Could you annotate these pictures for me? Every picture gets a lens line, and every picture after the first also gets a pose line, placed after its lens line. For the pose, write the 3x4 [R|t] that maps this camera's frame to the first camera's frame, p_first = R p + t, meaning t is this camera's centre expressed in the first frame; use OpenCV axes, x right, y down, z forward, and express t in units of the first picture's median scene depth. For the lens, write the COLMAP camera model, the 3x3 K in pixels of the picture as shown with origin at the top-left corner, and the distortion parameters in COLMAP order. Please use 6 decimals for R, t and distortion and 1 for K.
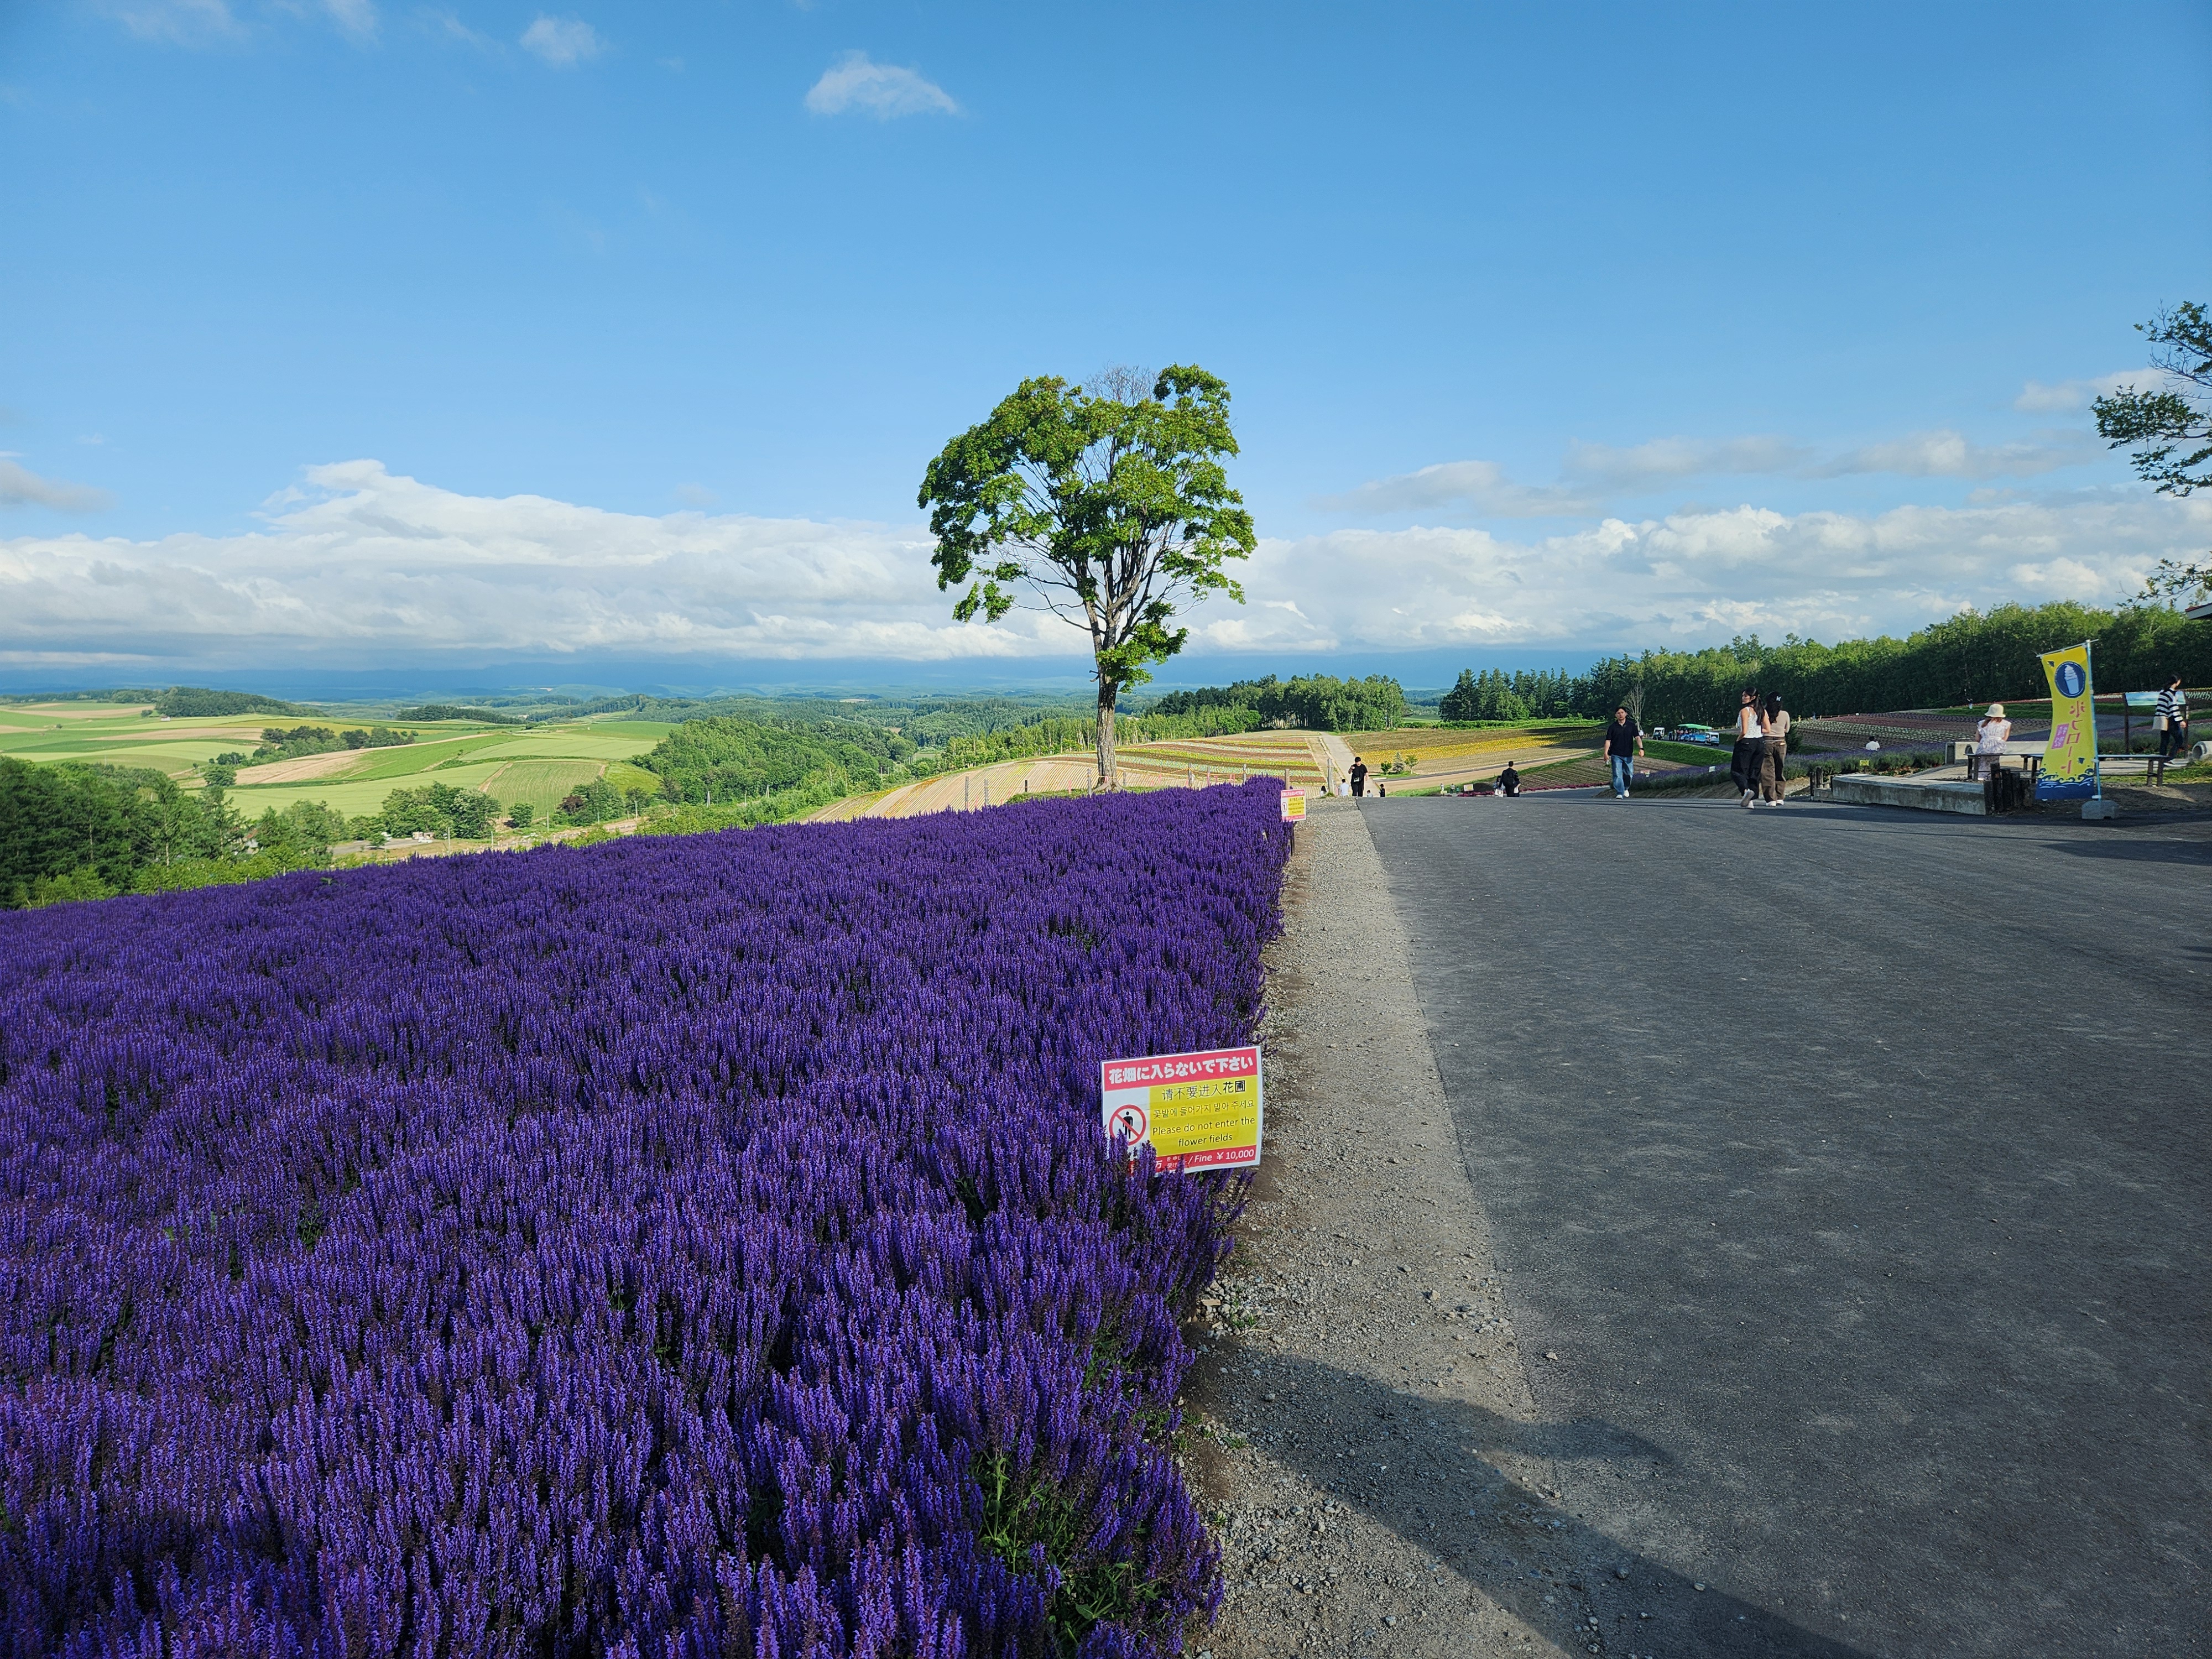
lens RADIAL K [[1504.8, 0, 1106.0], [0, 1504.8, 829.5], [0, 0, 1]] dist [0.068587, -0.003821]
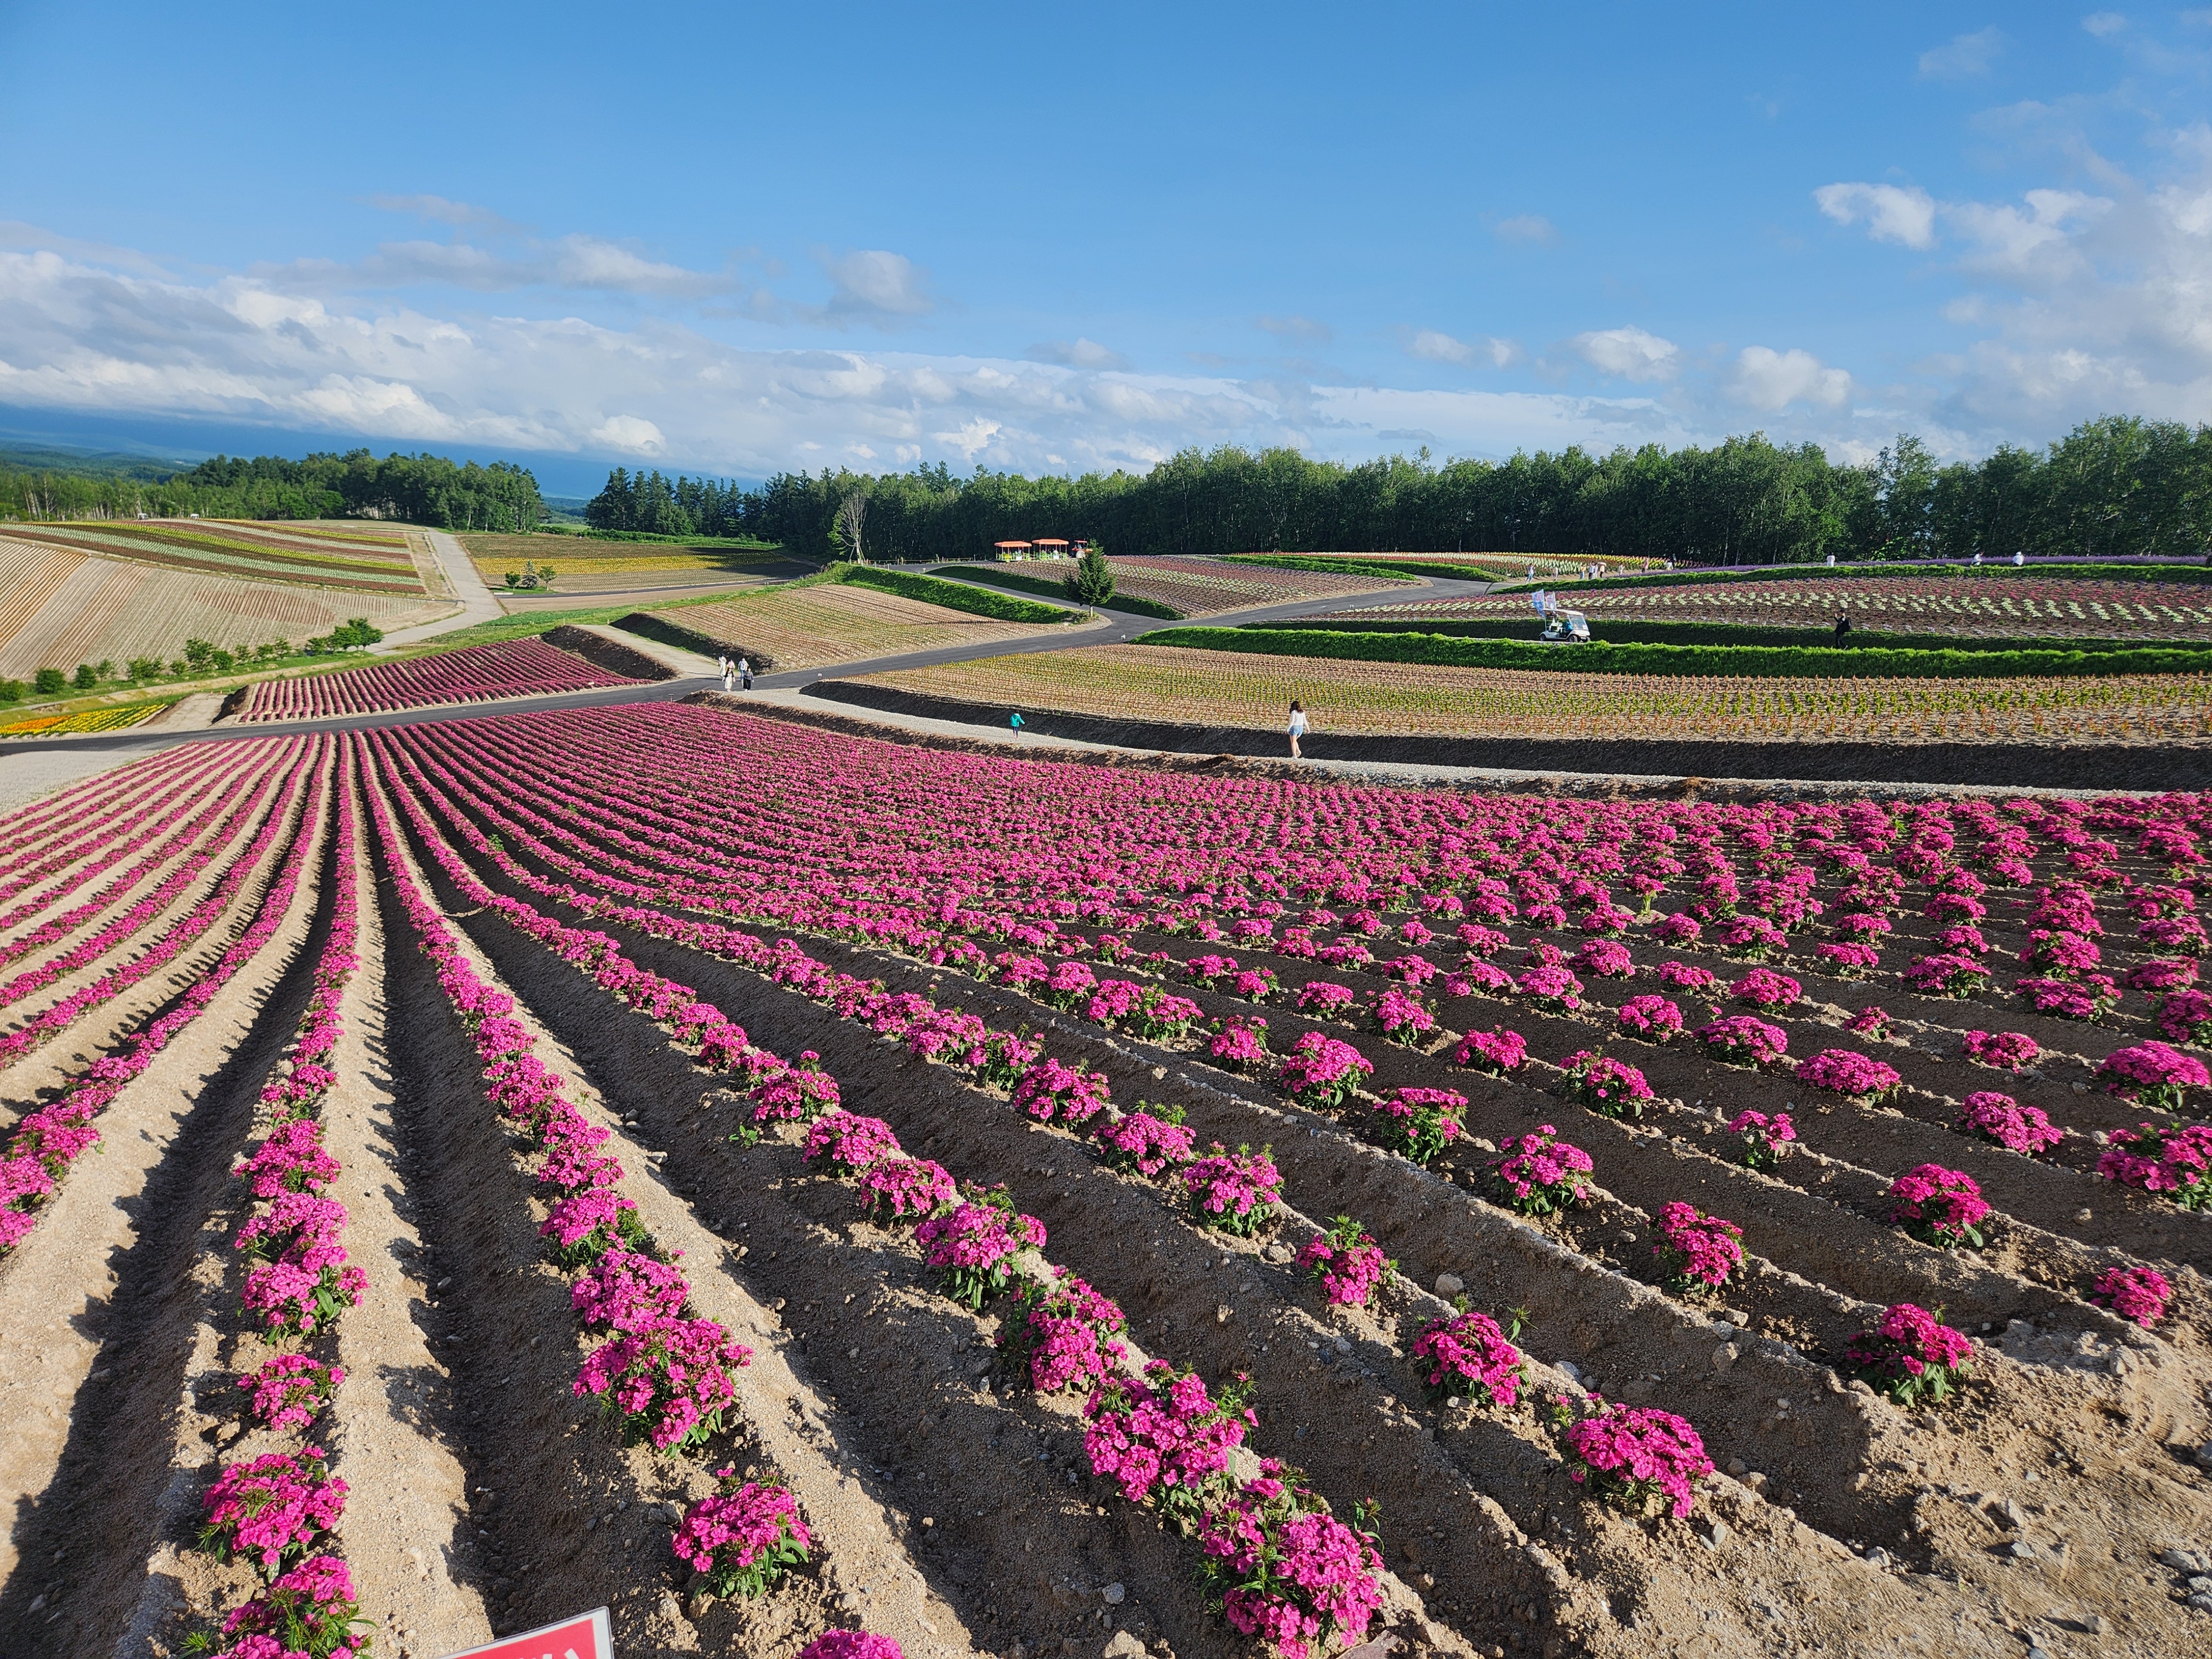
lens RADIAL K [[1504.8, 0, 1106.0], [0, 1504.8, 829.5], [0, 0, 1]] dist [0.068587, -0.003821]
pose [[0.855862, -0.016250, 0.516948, 0.034685], [-0.043164, 0.993775, 0.102700, -0.006149], [-0.515400, -0.110211, 0.849833, 0.141509]]
